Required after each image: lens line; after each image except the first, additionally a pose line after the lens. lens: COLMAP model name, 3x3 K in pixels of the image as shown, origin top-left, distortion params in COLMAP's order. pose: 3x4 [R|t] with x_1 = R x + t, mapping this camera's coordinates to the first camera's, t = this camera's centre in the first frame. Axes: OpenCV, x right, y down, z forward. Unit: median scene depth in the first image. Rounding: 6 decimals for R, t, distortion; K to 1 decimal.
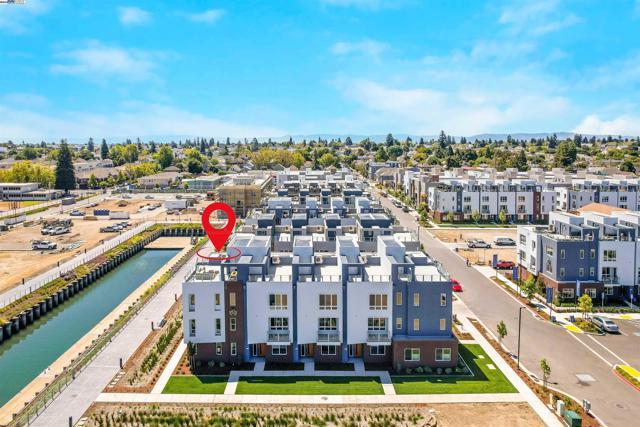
lens RADIAL K [[422.1, 0, 293.9], [0, 422.1, 144.3], [0, 0, 1]] dist [-0.032174, 0.001257]
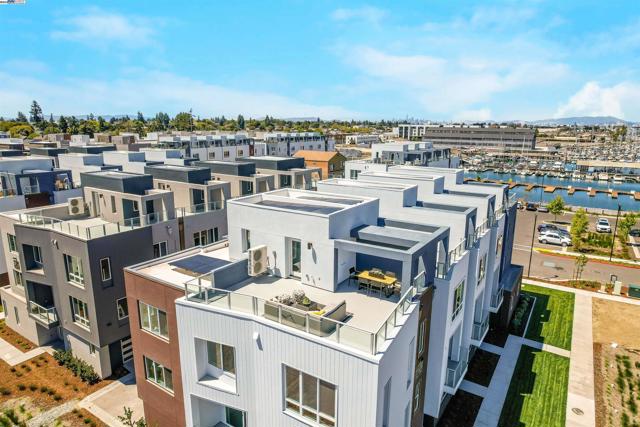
lens RADIAL K [[410.9, 0, 320.0], [0, 410.9, 213.5], [0, 0, 1]] dist [-0.064783, 0.053979]
pose [[0.530928, -0.176143, 0.828908, -0.477047], [-0.001132, 0.978010, 0.208553, 0.192816], [-0.847416, -0.111665, 0.519054, 0.922260]]
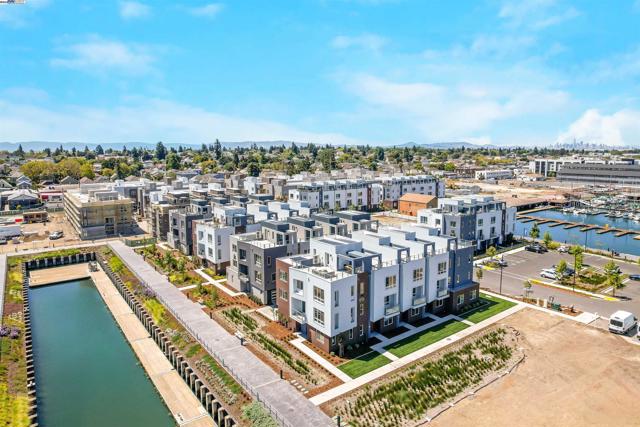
lens RADIAL K [[416.5, 0, 318.3], [0, 416.5, 203.3], [0, 0, 1]] dist [-0.065514, 0.056182]
pose [[0.790037, -0.078340, 0.608033, -0.916927], [0.003182, 0.992313, 0.123716, 0.004243], [-0.613051, -0.095805, 0.784213, 0.224174]]
